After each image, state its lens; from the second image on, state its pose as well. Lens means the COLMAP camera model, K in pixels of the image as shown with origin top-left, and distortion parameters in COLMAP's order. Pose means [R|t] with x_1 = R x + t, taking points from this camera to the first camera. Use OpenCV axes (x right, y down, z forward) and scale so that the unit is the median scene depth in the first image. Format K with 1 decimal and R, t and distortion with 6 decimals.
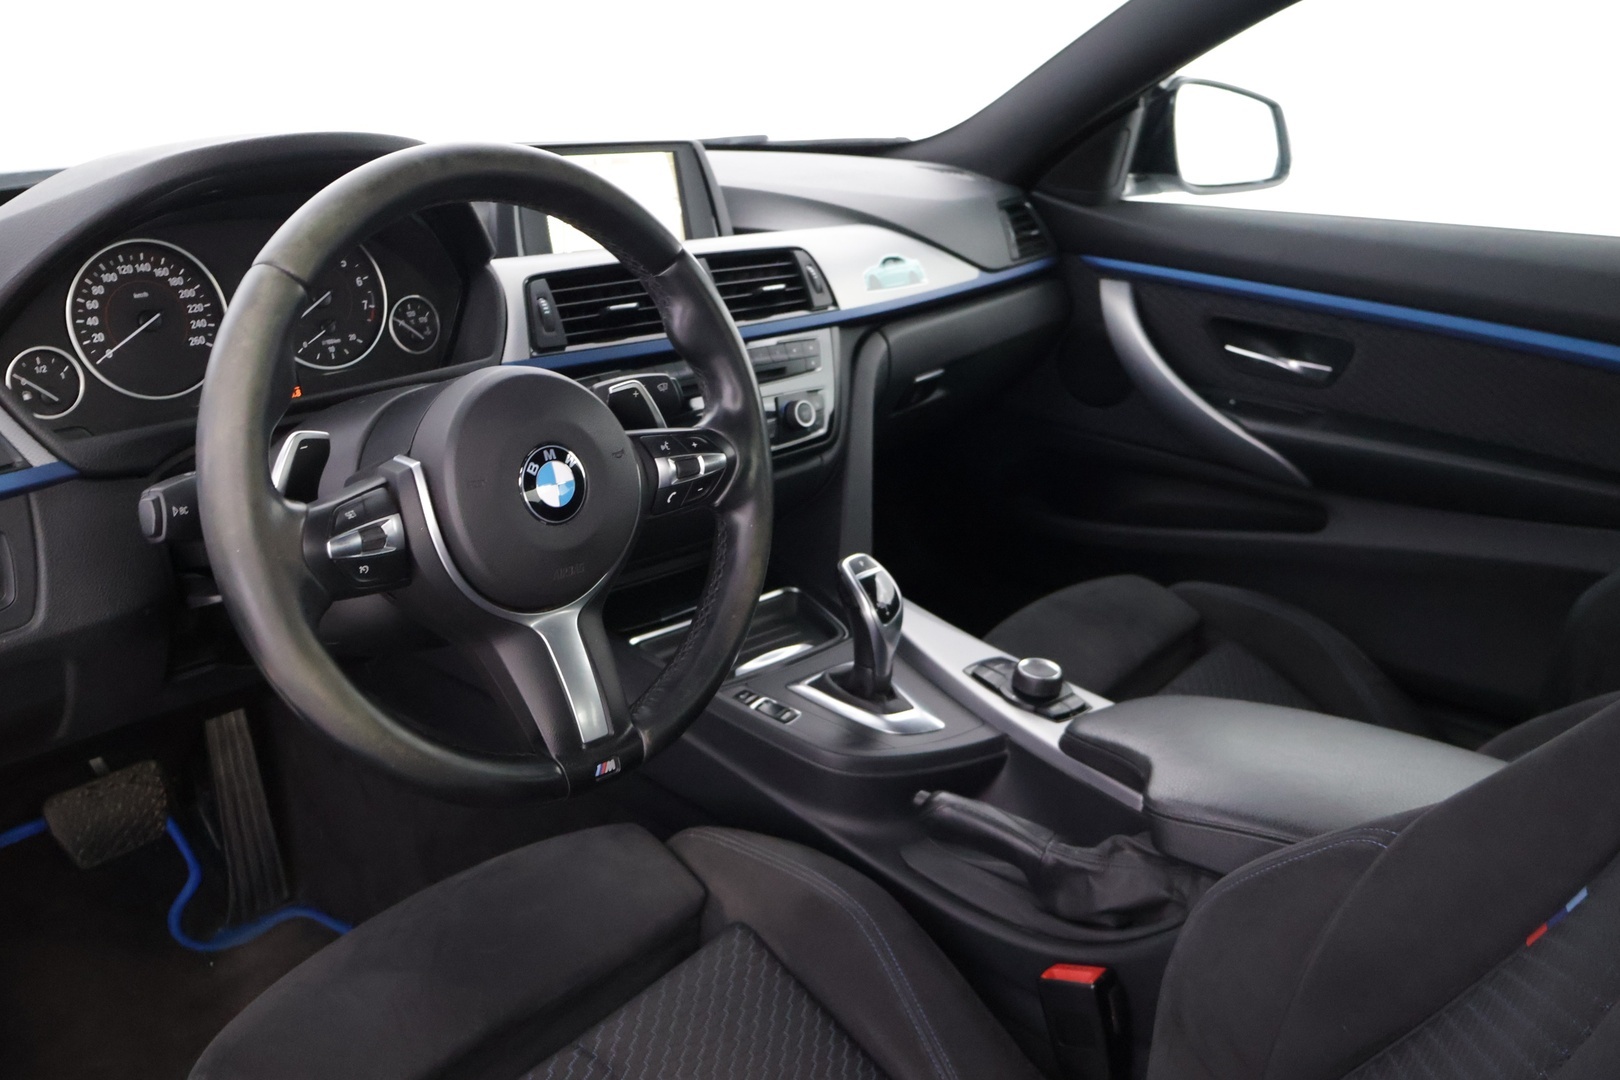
lens RADIAL K [[1328.7, 0, 805.2], [0, 1328.7, 535.0], [0, 0, 1]] dist [0.002108, -0.026977]
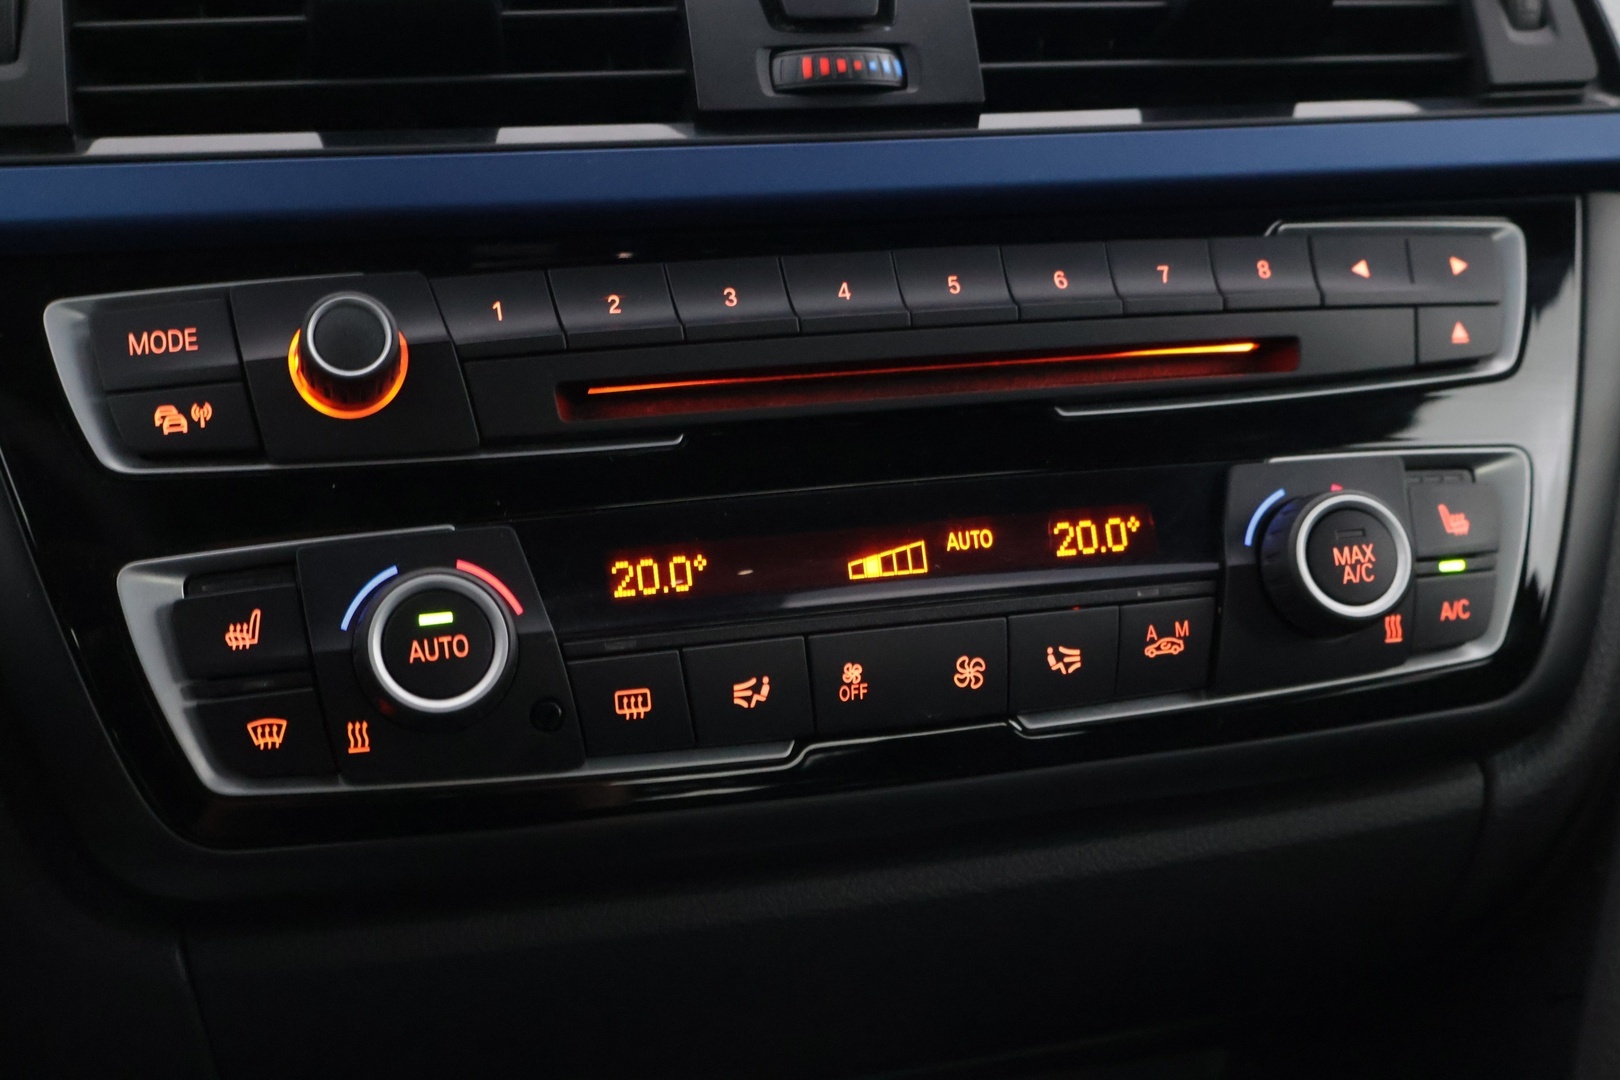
lens RADIAL K [[2070.7, 0, 816.6], [0, 2070.7, 526.4], [0, 0, 1]] dist [-0.047998, 0.000000]
pose [[0.873651, 0.069973, -0.481496, 0.105613], [-0.128442, 0.987669, -0.089518, -0.075076], [0.469294, 0.140052, 0.871865, 0.901200]]
